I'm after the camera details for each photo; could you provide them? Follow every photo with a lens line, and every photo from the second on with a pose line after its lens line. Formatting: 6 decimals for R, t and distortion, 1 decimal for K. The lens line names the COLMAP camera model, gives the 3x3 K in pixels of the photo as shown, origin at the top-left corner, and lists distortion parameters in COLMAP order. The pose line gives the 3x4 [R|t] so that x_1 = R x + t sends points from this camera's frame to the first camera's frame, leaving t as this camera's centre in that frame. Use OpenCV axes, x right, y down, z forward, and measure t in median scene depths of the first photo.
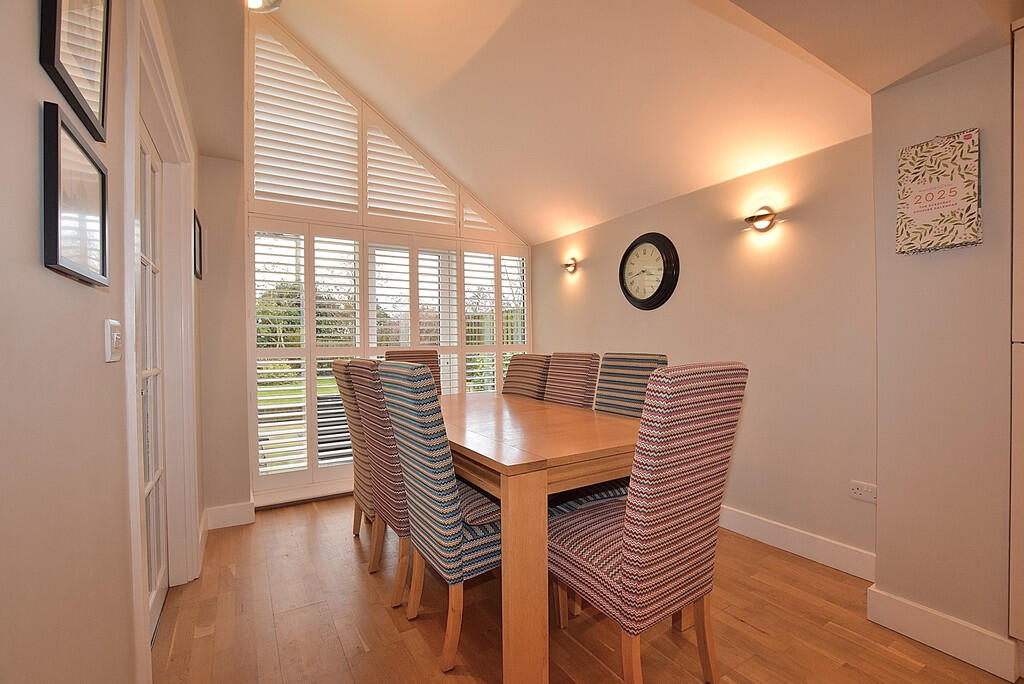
lens RADIAL K [[463.9, 0, 505.9], [0, 463.9, 341.2], [0, 0, 1]] dist [-0.013509, -0.000364]
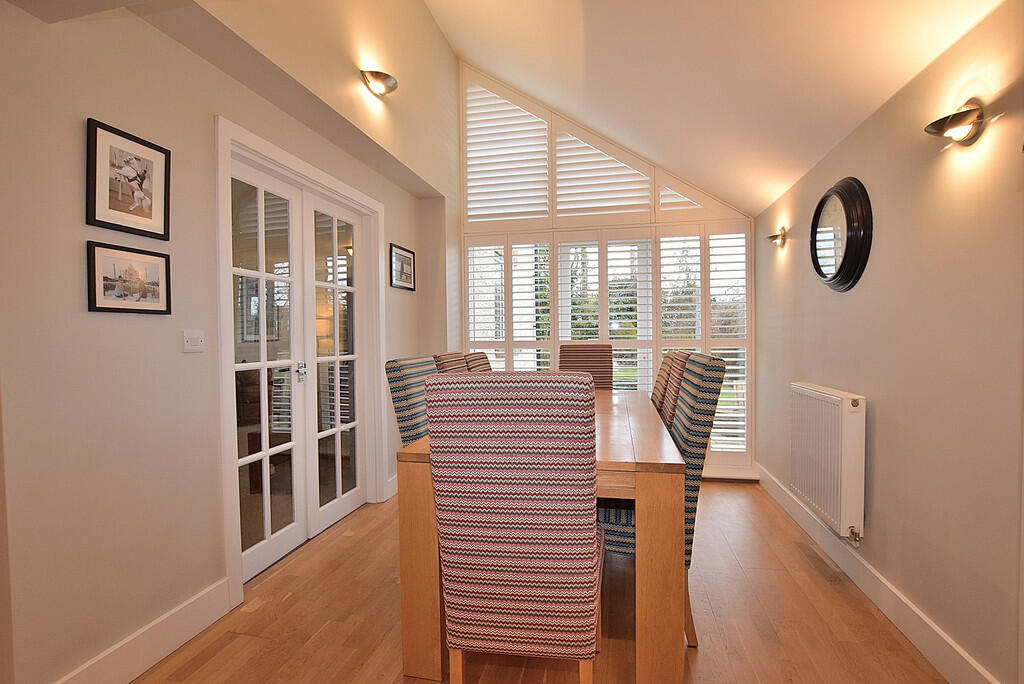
lens RADIAL K [[463.9, 0, 511.0], [0, 463.9, 343.0], [0, 0, 1]] dist [-0.013509, -0.000364]
pose [[0.729360, 0.013349, -0.684000, 0.340300], [0.000825, 0.999792, 0.020391, -0.003359], [0.684130, -0.015437, 0.729197, 0.130173]]
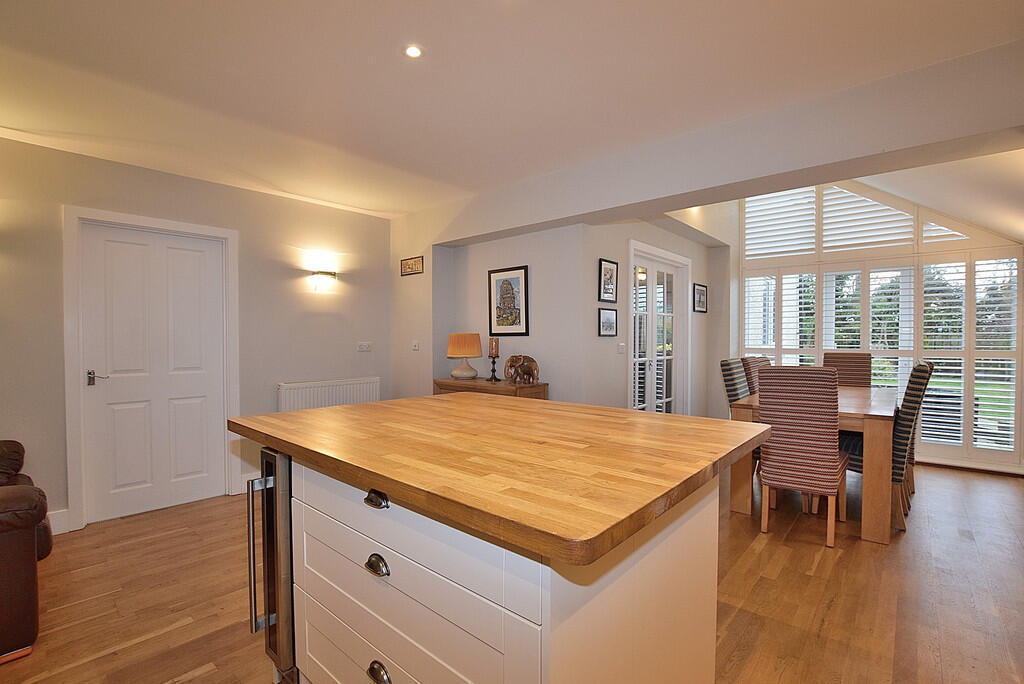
lens RADIAL K [[463.9, 0, 527.1], [0, 463.9, 343.7], [0, 0, 1]] dist [-0.013509, -0.000364]
pose [[0.339131, 0.023079, -0.940456, 0.653083], [-0.006110, 0.999732, 0.022330, -0.026444], [0.940719, -0.001827, 0.339181, -0.271668]]
